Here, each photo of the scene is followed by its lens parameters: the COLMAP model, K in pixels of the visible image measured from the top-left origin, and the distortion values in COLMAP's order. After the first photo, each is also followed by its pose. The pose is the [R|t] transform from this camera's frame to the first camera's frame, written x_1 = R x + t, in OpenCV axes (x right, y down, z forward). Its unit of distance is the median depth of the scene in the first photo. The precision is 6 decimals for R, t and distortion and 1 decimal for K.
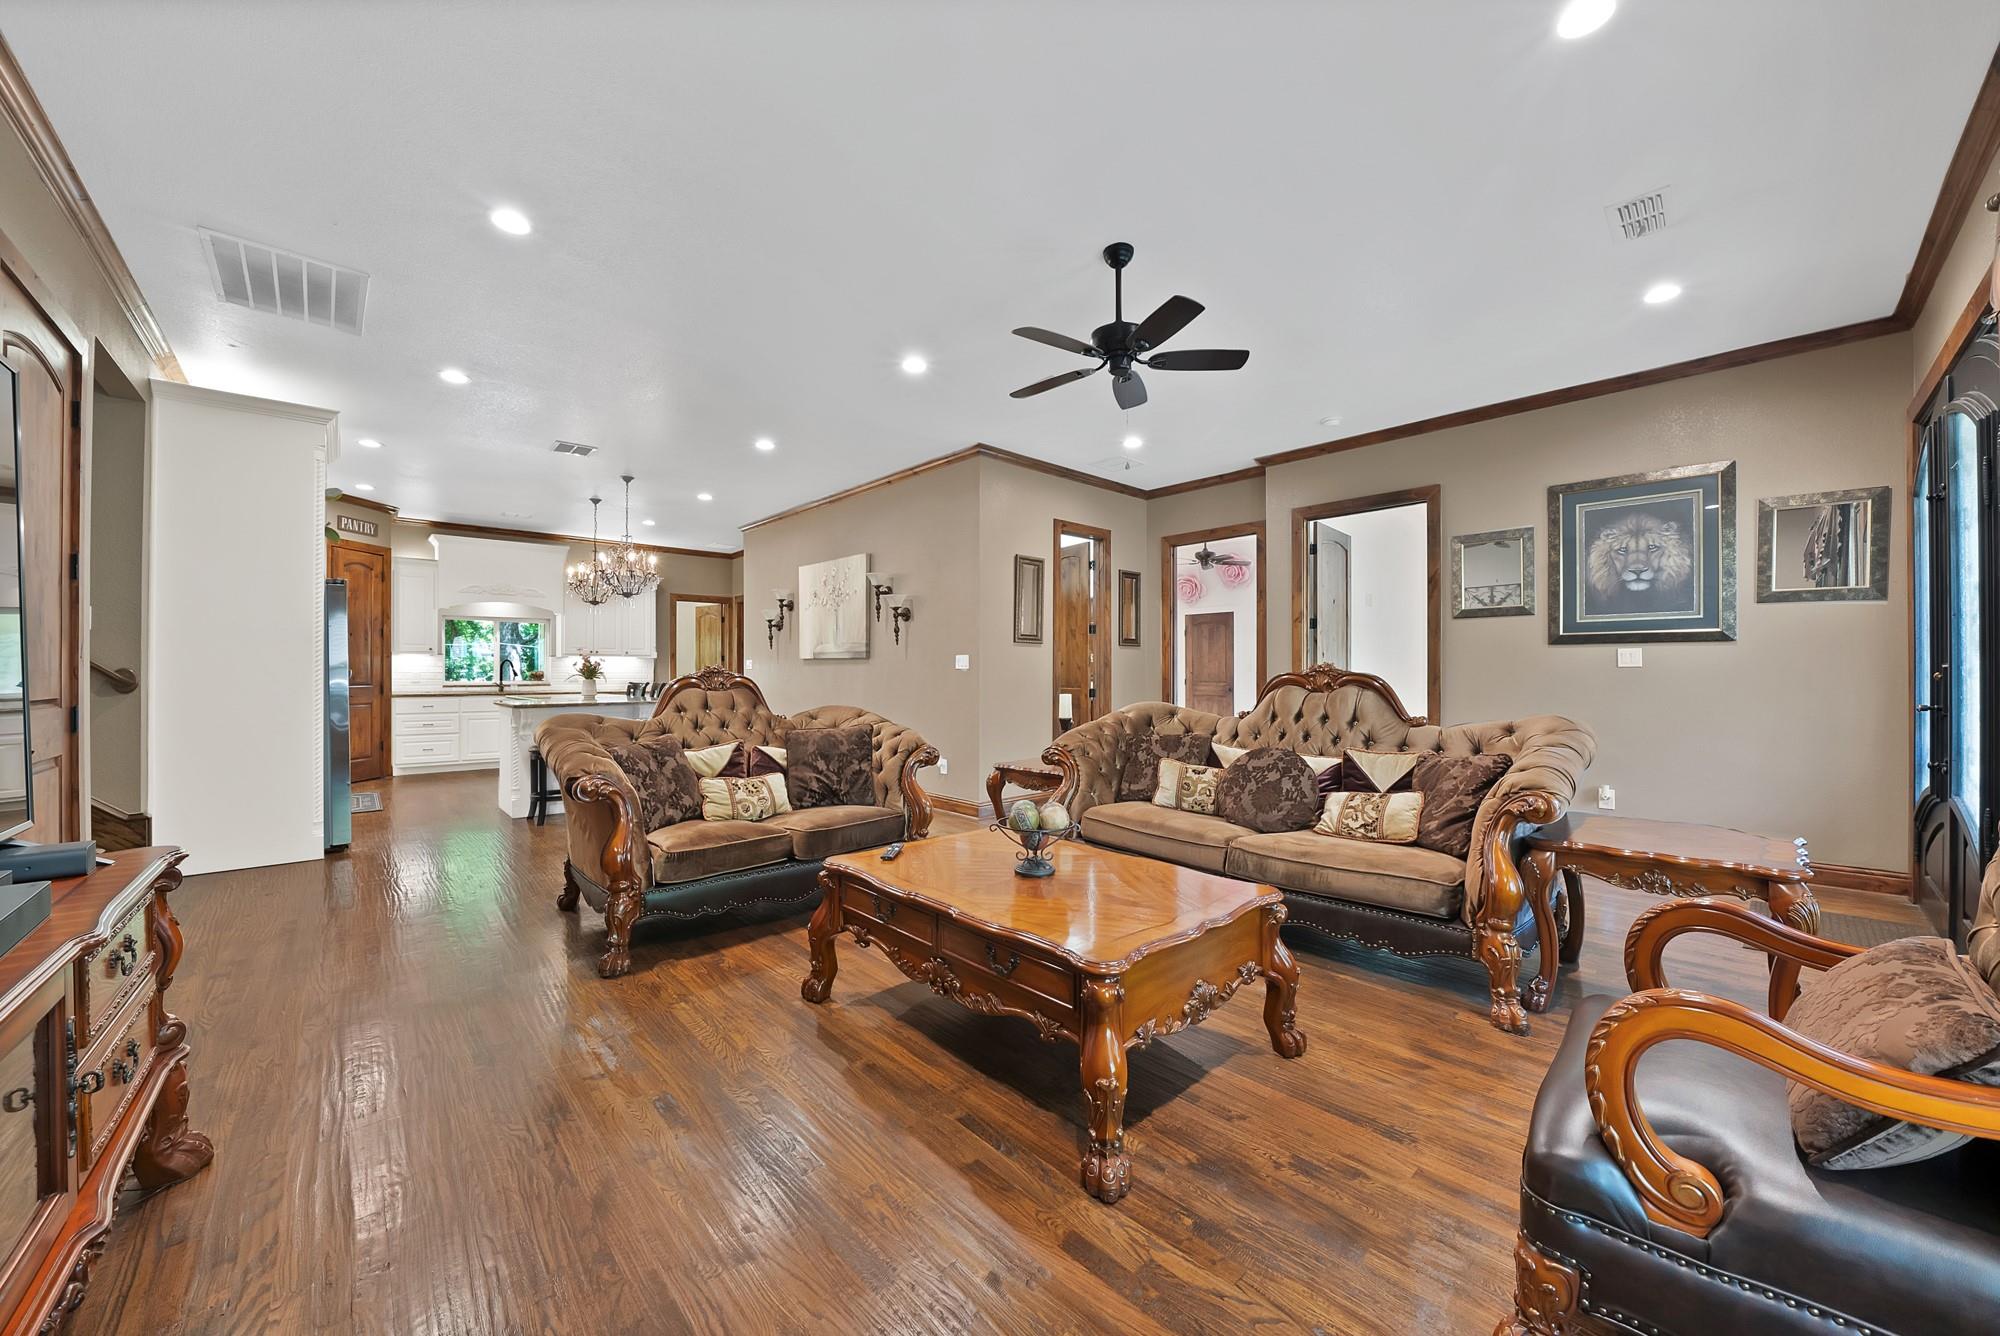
lens RADIAL K [[707.1, 0, 1000.0], [0, 707.1, 668.0], [0, 0, 1]] dist [-0.021572, -0.000025]
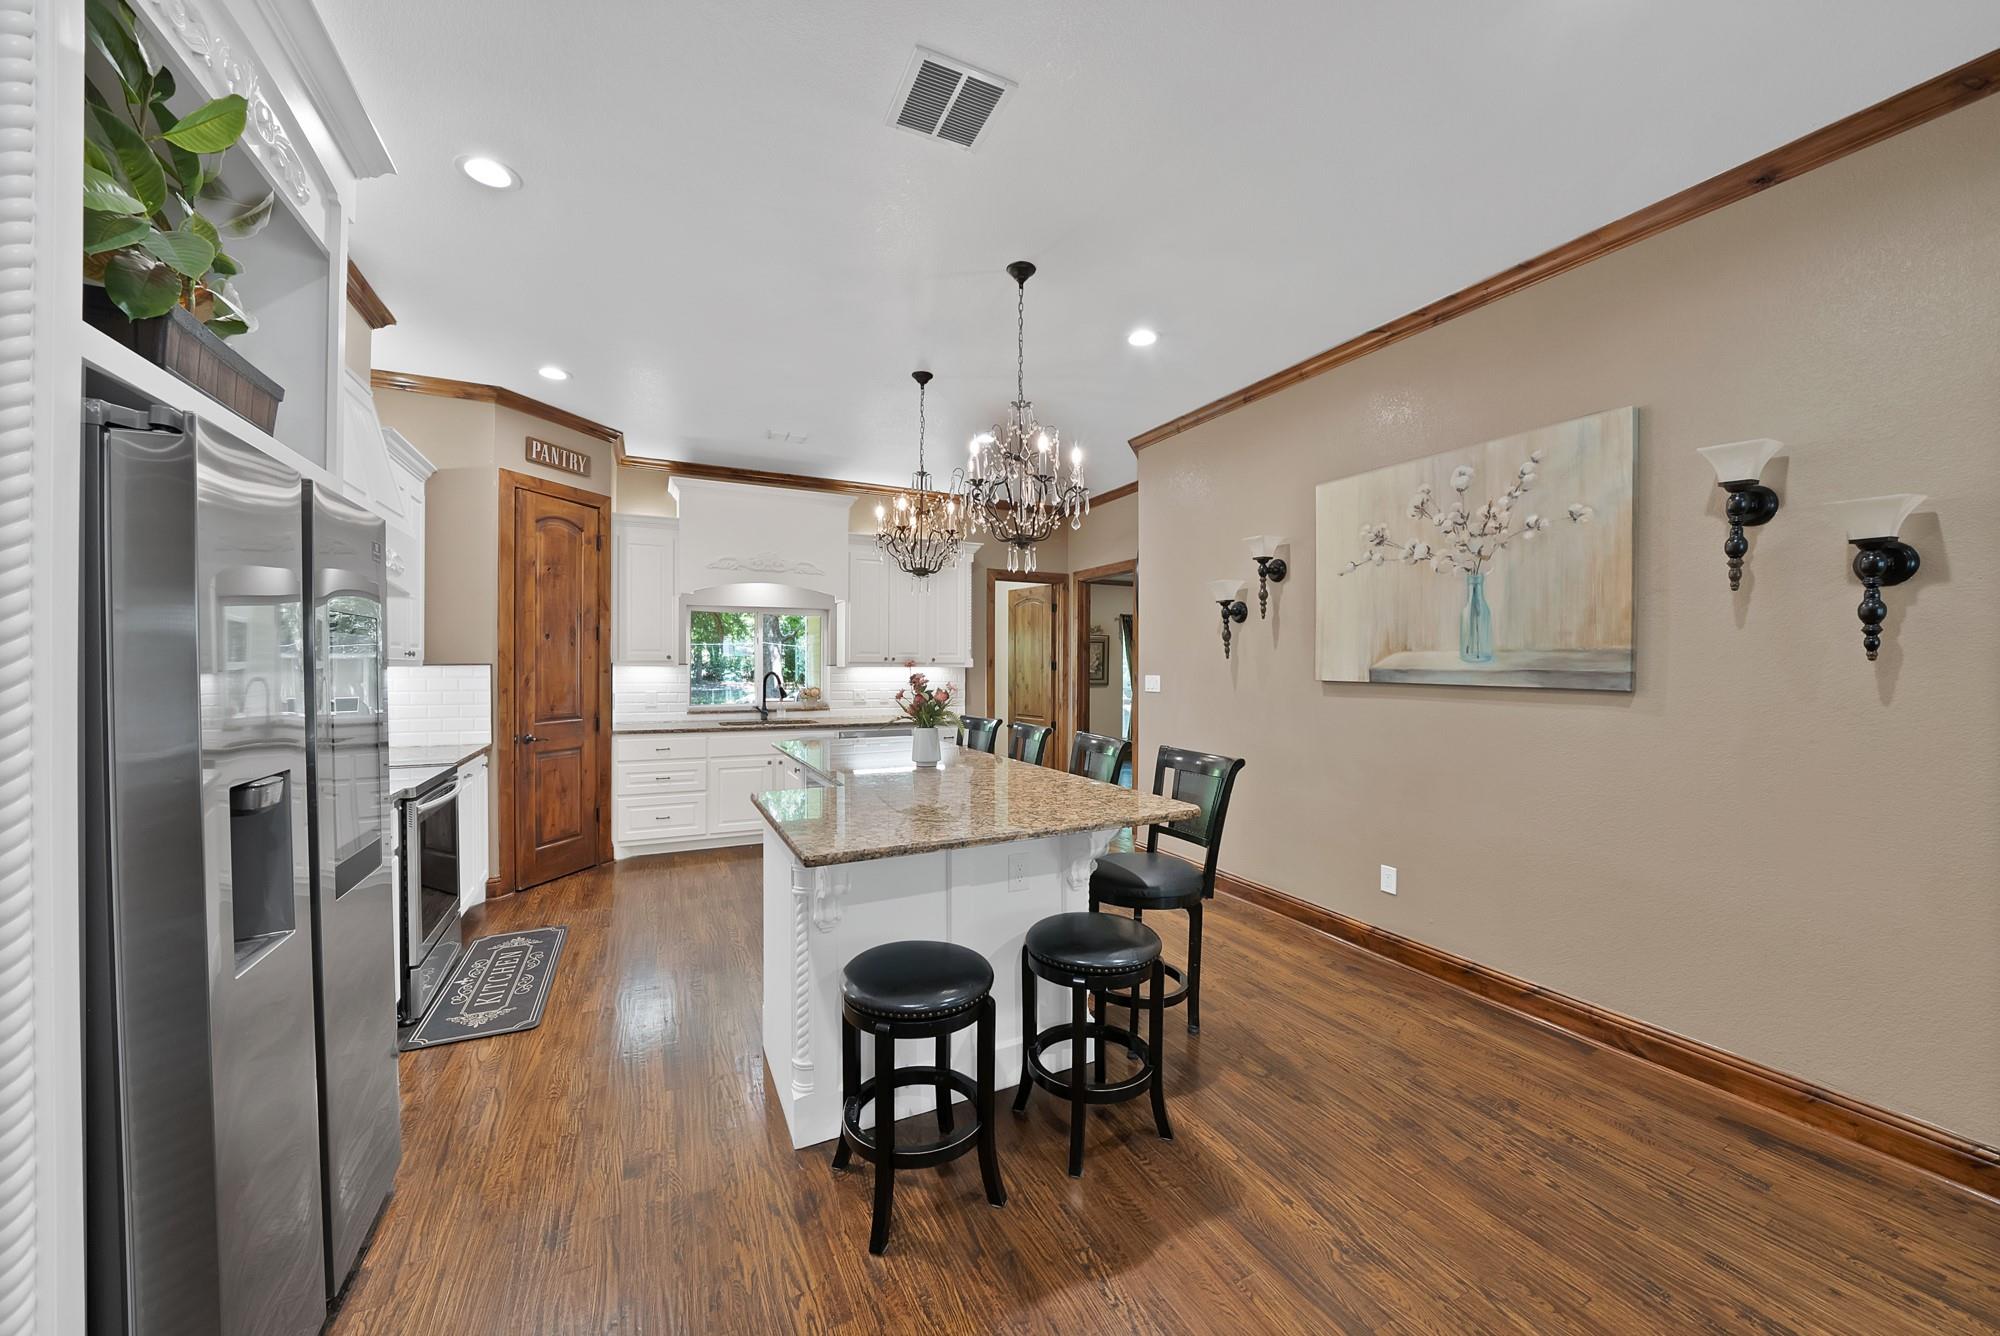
lens RADIAL K [[730.8, 0, 1000.0], [0, 730.8, 668.0], [0, 0, 1]] dist [-0.001409, -0.000057]
pose [[0.954088, 0.005502, -0.299476, -0.329714], [-0.002868, 0.999953, 0.009234, -0.024470], [0.299512, -0.007951, 0.954059, 0.456650]]
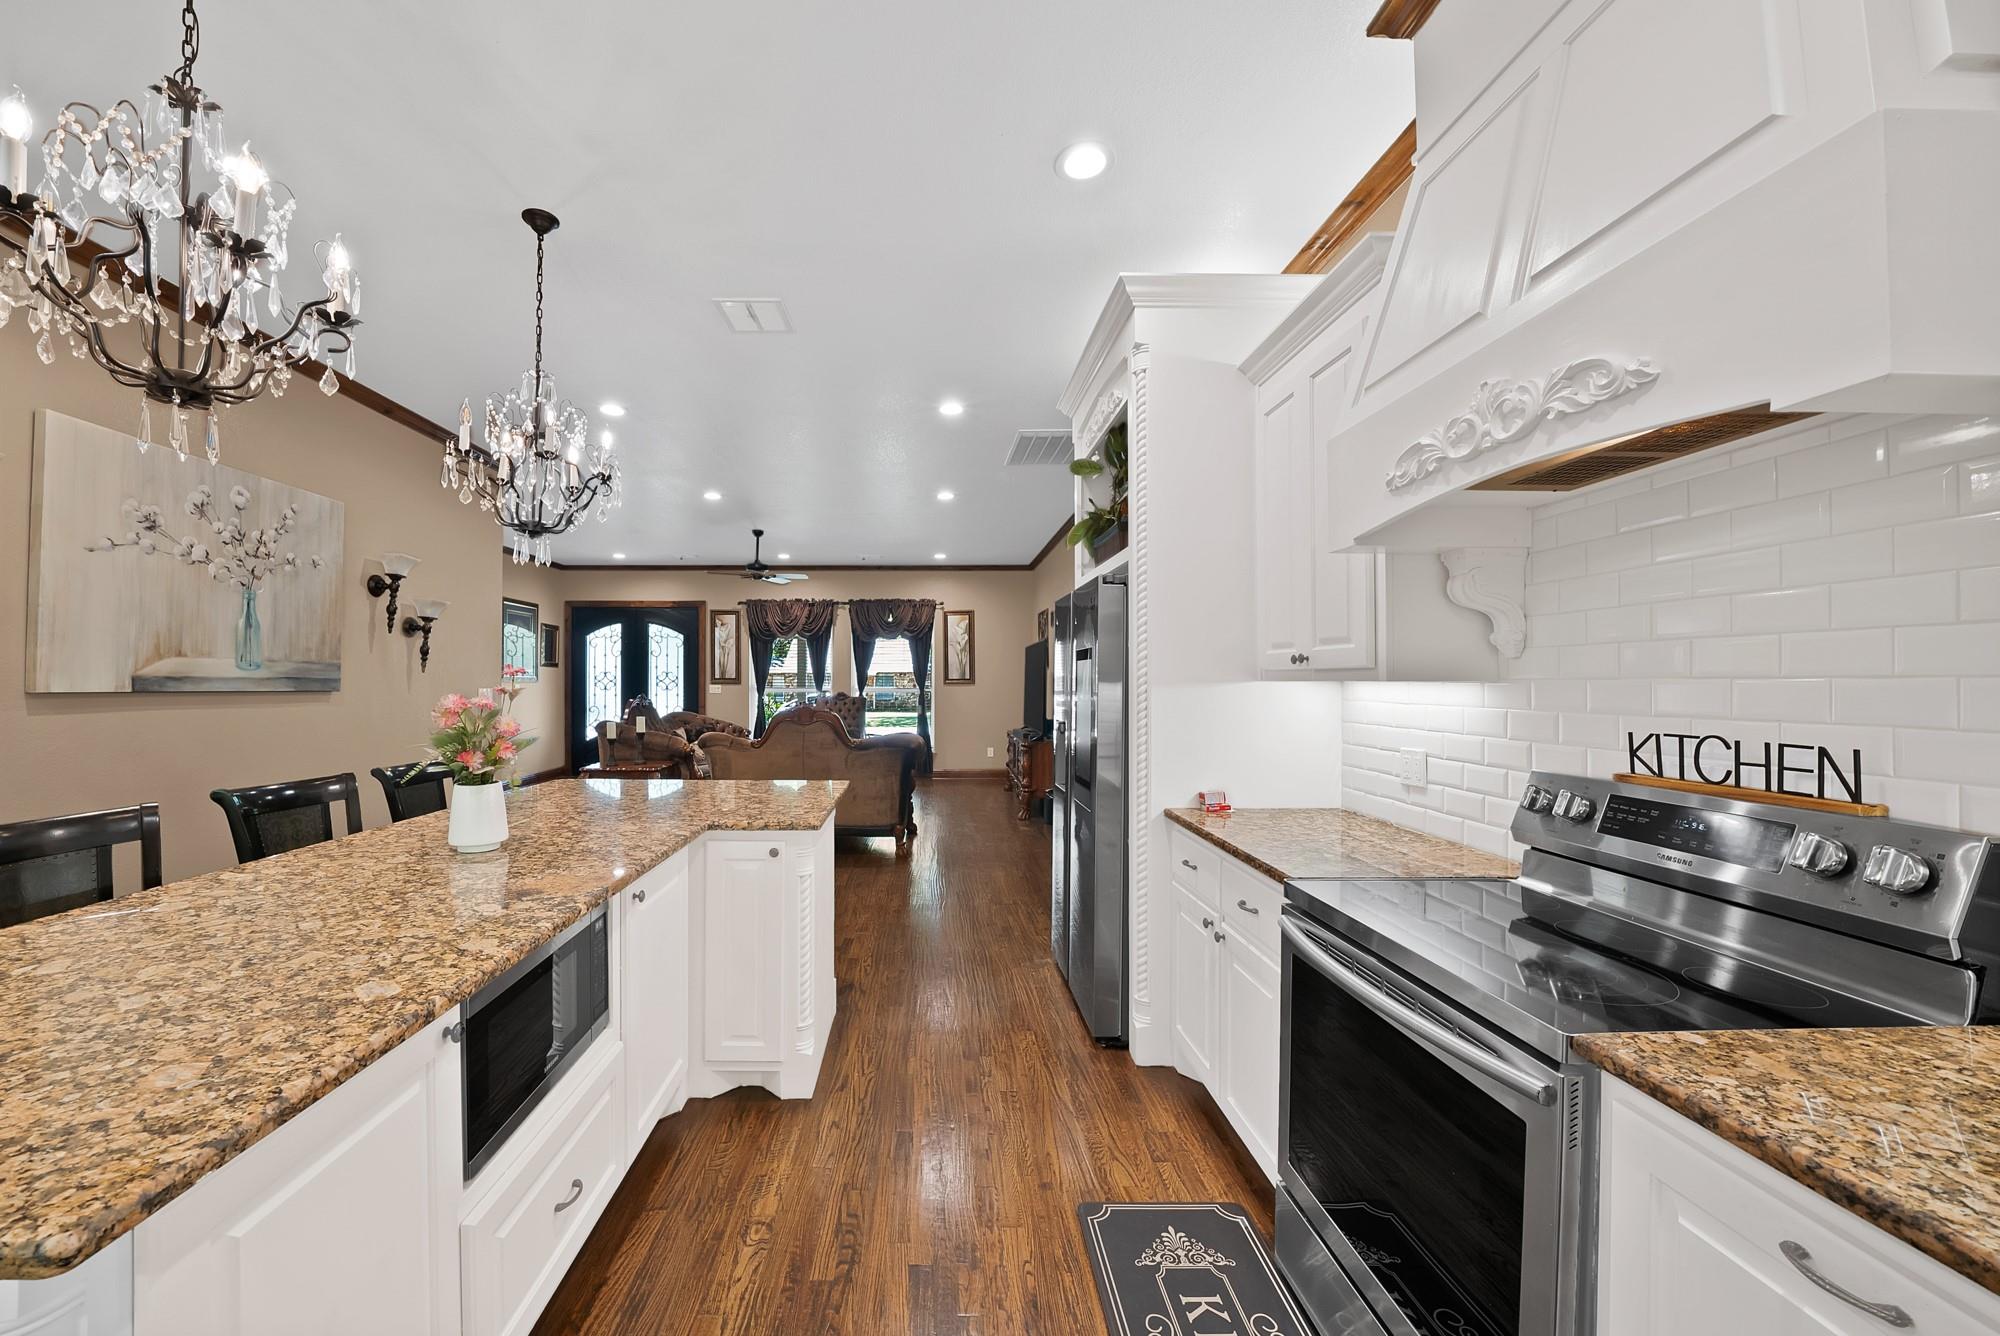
lens RADIAL K [[730.8, 0, 1000.0], [0, 730.8, 668.0], [0, 0, 1]] dist [-0.001409, -0.000057]
pose [[-0.788231, 0.015908, 0.615174, -0.813819], [0.002637, 0.999744, -0.022474, -0.015070], [-0.615374, -0.016092, -0.788071, 0.968971]]
